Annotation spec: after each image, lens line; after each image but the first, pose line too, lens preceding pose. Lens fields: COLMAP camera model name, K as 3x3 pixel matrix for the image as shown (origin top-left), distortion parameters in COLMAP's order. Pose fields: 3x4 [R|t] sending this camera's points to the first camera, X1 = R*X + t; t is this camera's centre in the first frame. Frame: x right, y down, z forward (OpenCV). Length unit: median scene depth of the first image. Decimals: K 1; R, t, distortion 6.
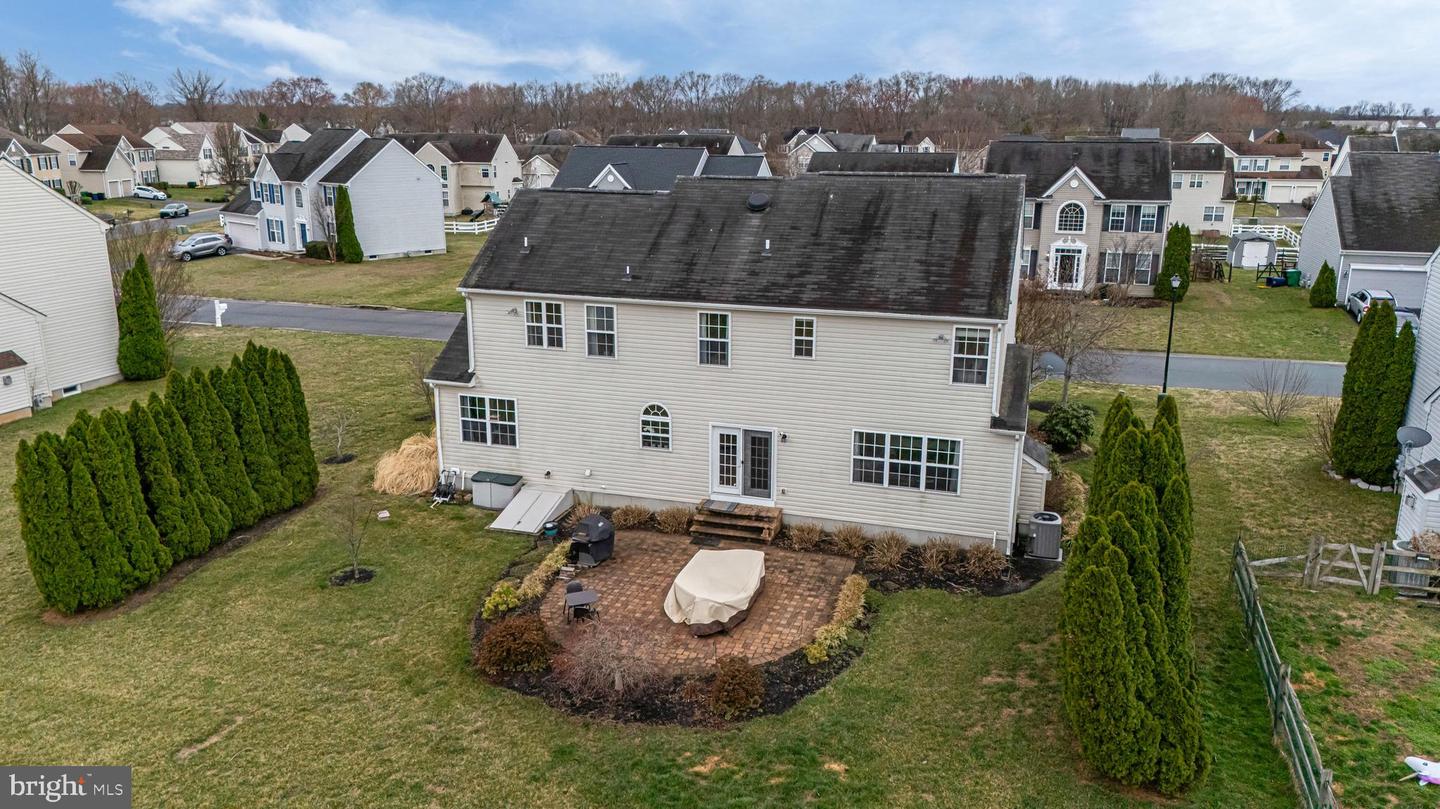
lens RADIAL K [[1057.8, 0, 722.0], [0, 1057.8, 404.5], [0, 0, 1]] dist [0.072481, -0.075213]
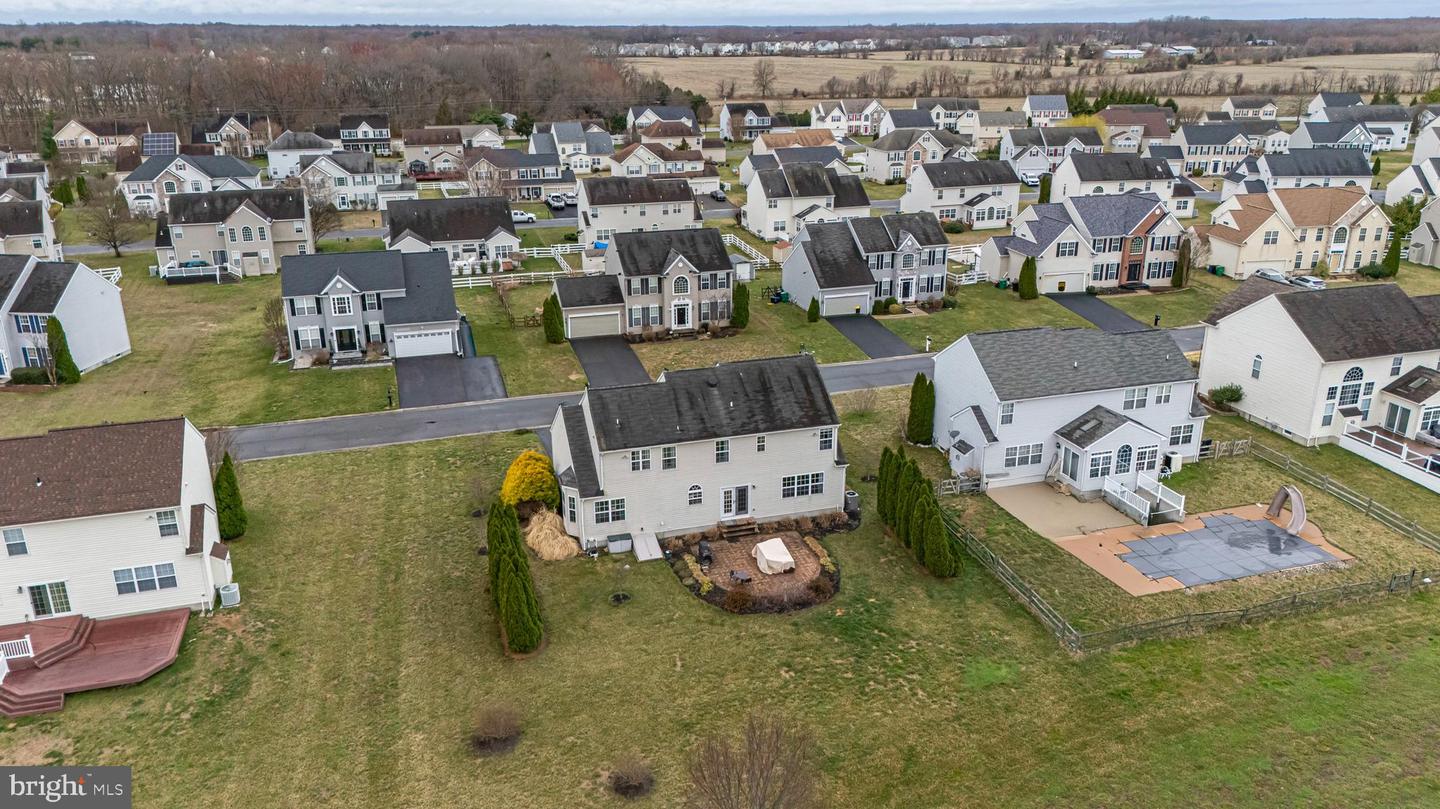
lens RADIAL K [[1057.8, 0, 724.3], [0, 1057.8, 403.4], [0, 0, 1]] dist [0.072481, -0.075213]
pose [[0.823040, -0.197551, 0.532520, -1.137141], [0.155157, 0.980103, 0.123789, -0.424283], [-0.546380, -0.019259, 0.837316, -0.844919]]
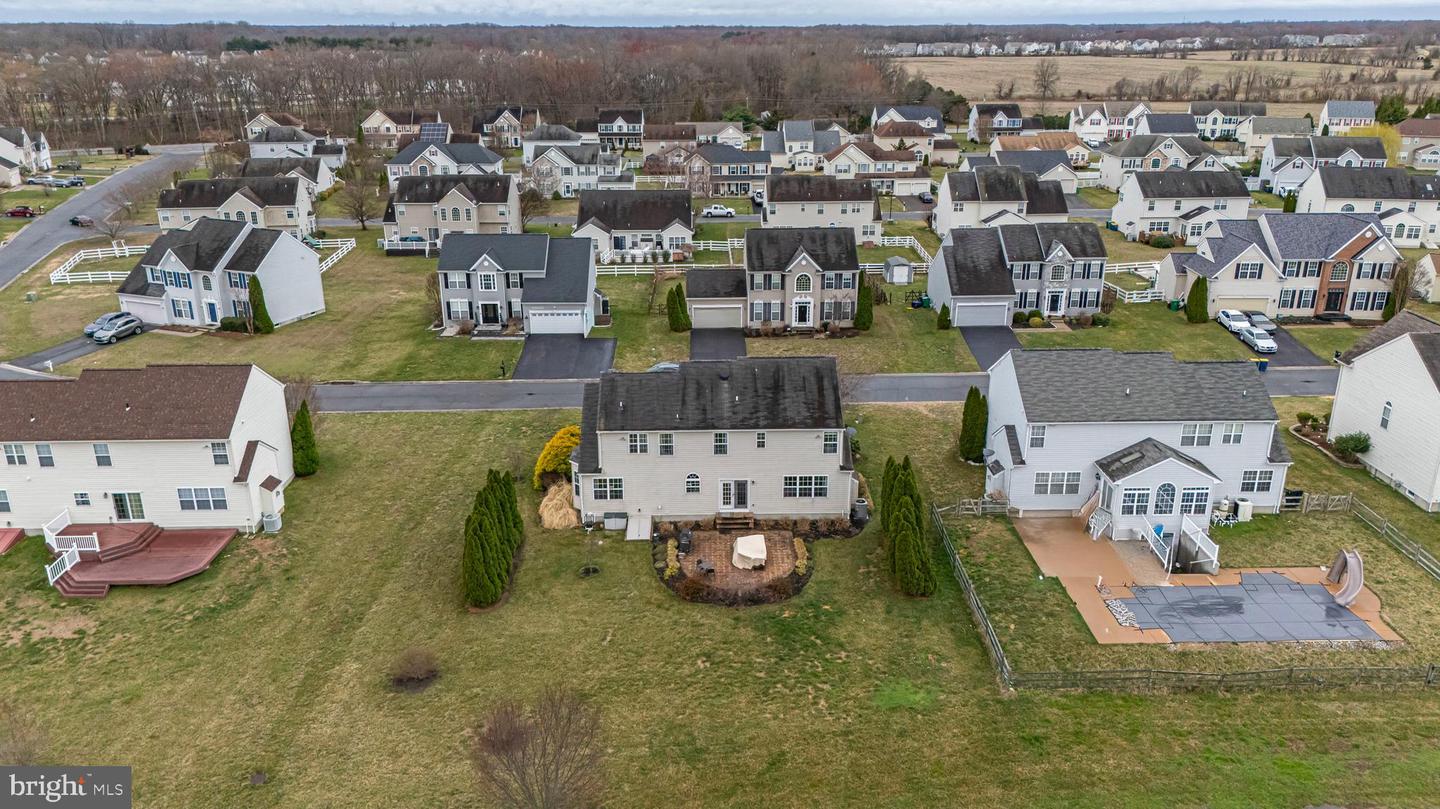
lens RADIAL K [[1057.8, 0, 722.6], [0, 1057.8, 401.2], [0, 0, 1]] dist [0.072481, -0.075213]
pose [[0.947464, -0.113797, 0.298935, -0.650694], [0.090770, 0.991809, 0.089863, -0.345147], [-0.306712, -0.058007, 0.950033, -1.116981]]
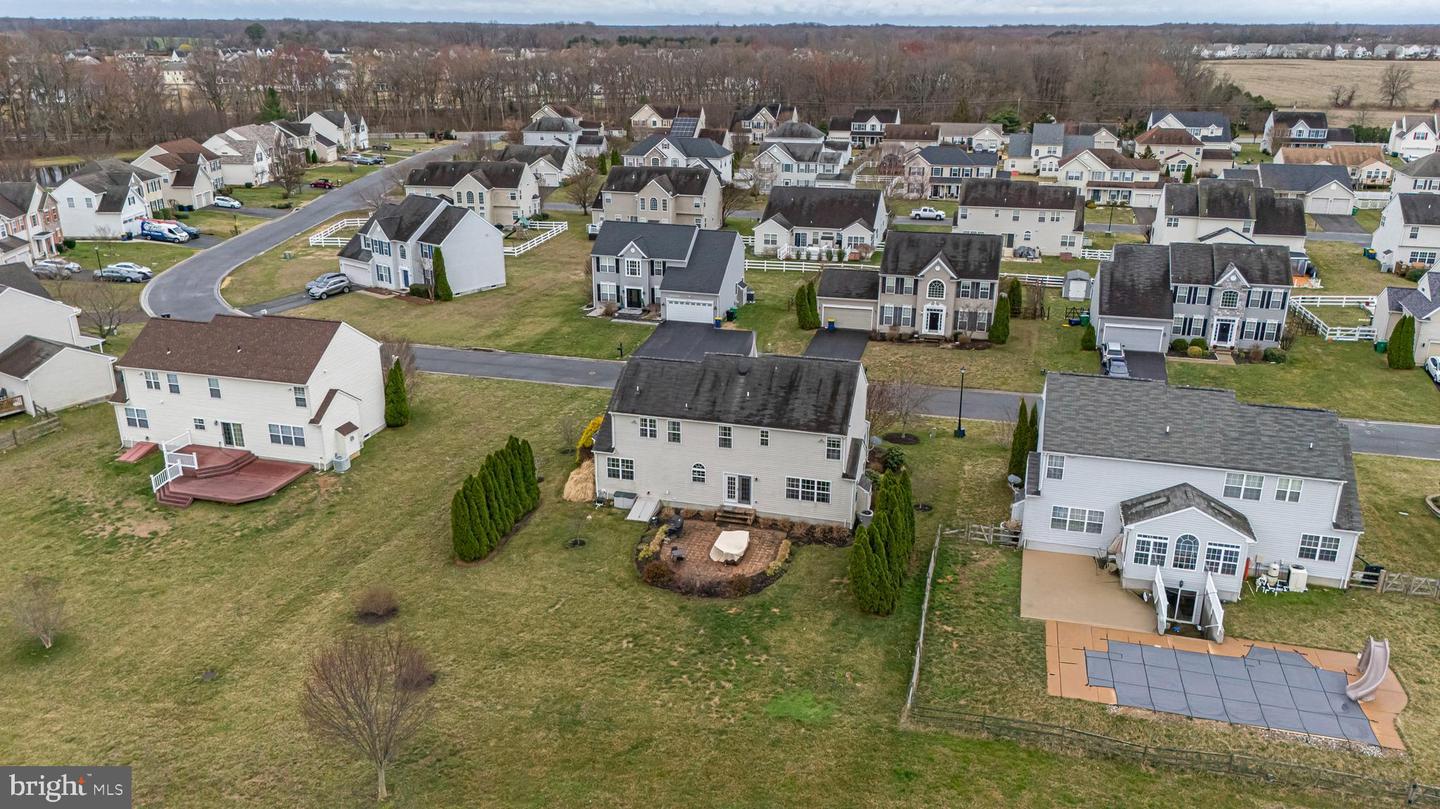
lens RADIAL K [[1057.8, 0, 720.6], [0, 1057.8, 398.2], [0, 0, 1]] dist [0.072481, -0.075213]
pose [[0.999417, -0.013676, 0.031283, -0.085467], [0.011334, 0.997205, 0.073850, -0.305299], [-0.032205, -0.073453, 0.996779, -1.235898]]
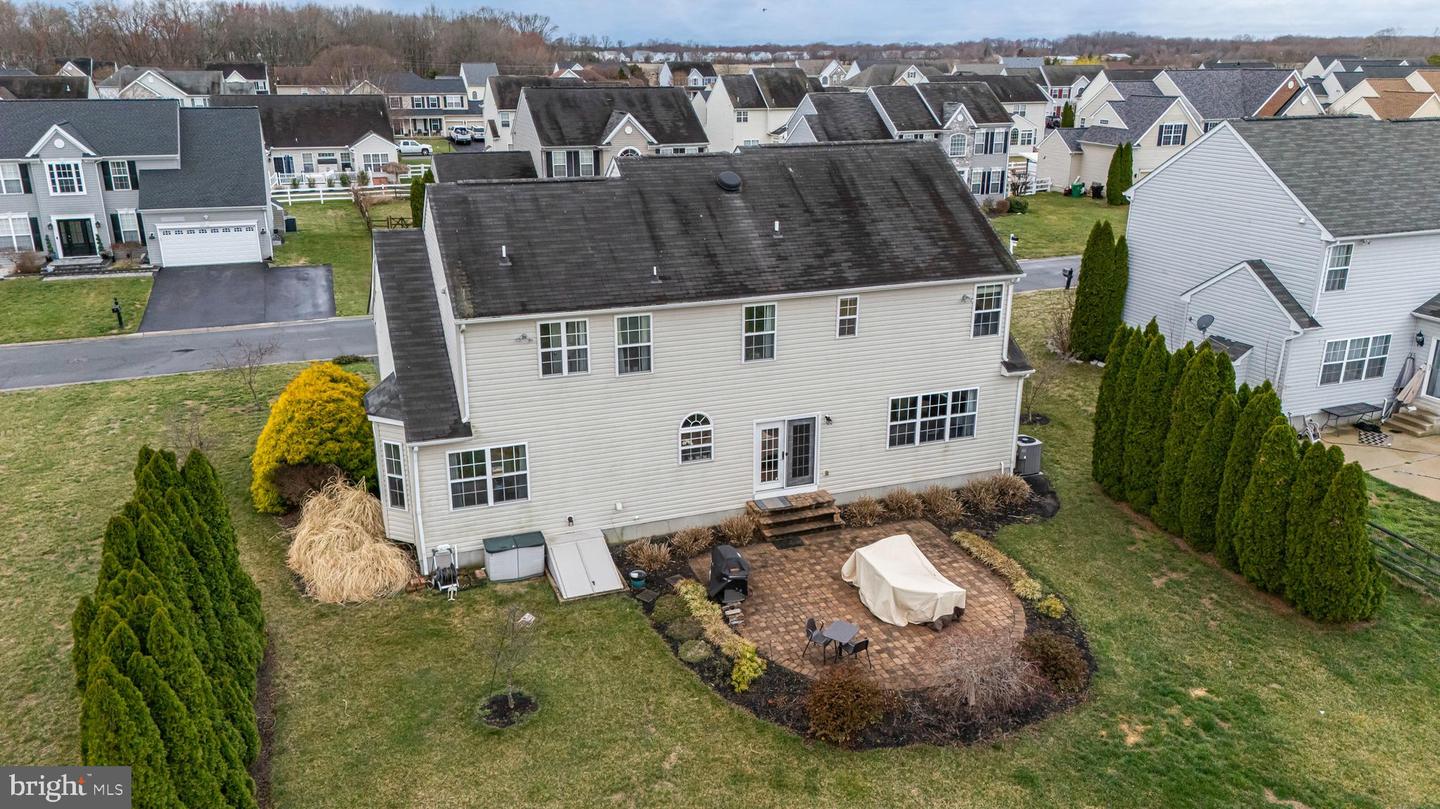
lens RADIAL K [[1057.8, 0, 725.6], [0, 1057.8, 406.1], [0, 0, 1]] dist [0.072481, -0.075213]
pose [[0.784934, -0.199500, 0.586582, -0.577086], [0.162011, 0.979891, 0.116472, -0.108766], [-0.598022, 0.003609, 0.801471, 0.256943]]
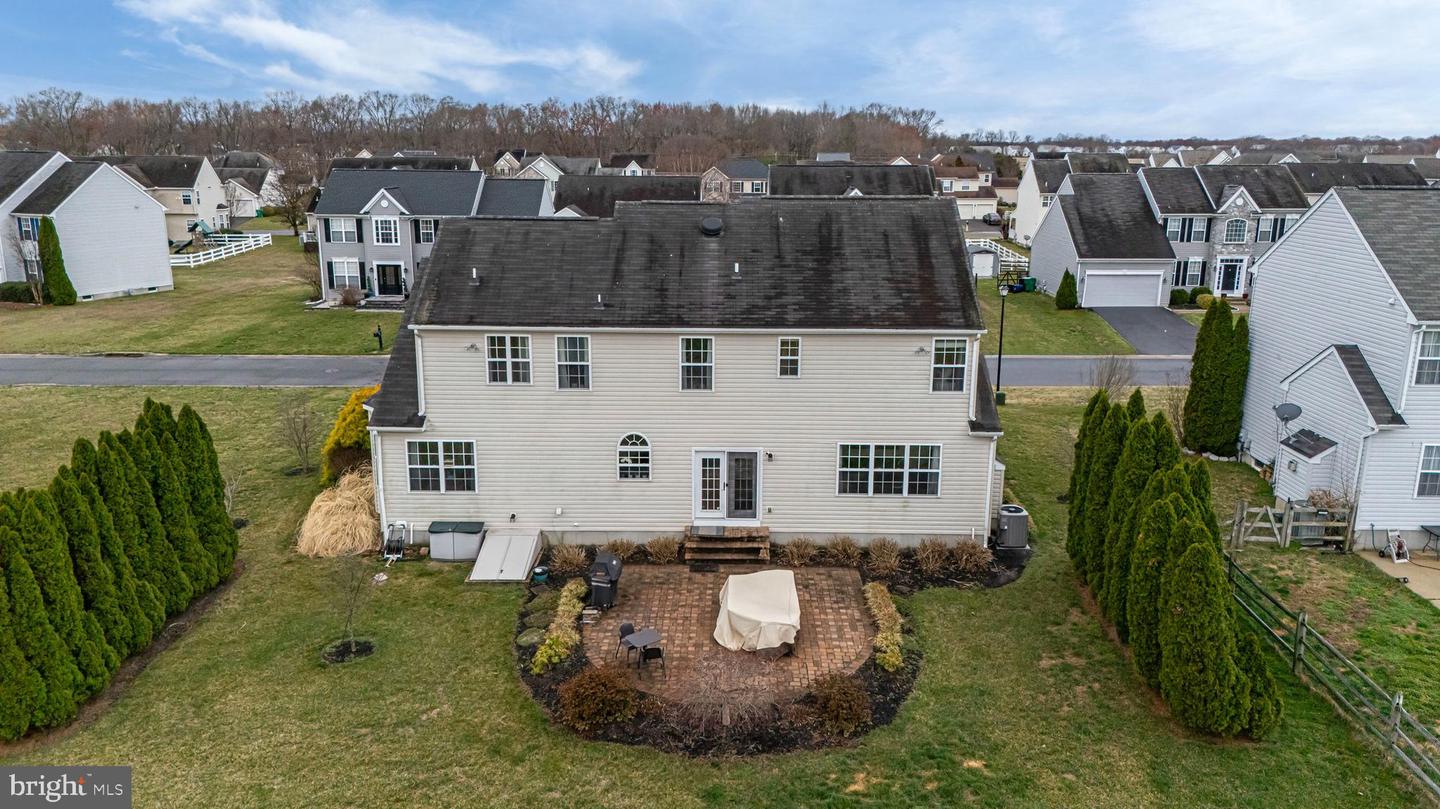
lens RADIAL K [[1057.8, 0, 724.2], [0, 1057.8, 405.9], [0, 0, 1]] dist [0.072481, -0.075213]
pose [[0.955878, -0.069335, 0.285463, -0.261193], [0.074693, 0.997175, -0.007911, -0.012310], [-0.284109, 0.028884, 0.958357, 0.038852]]
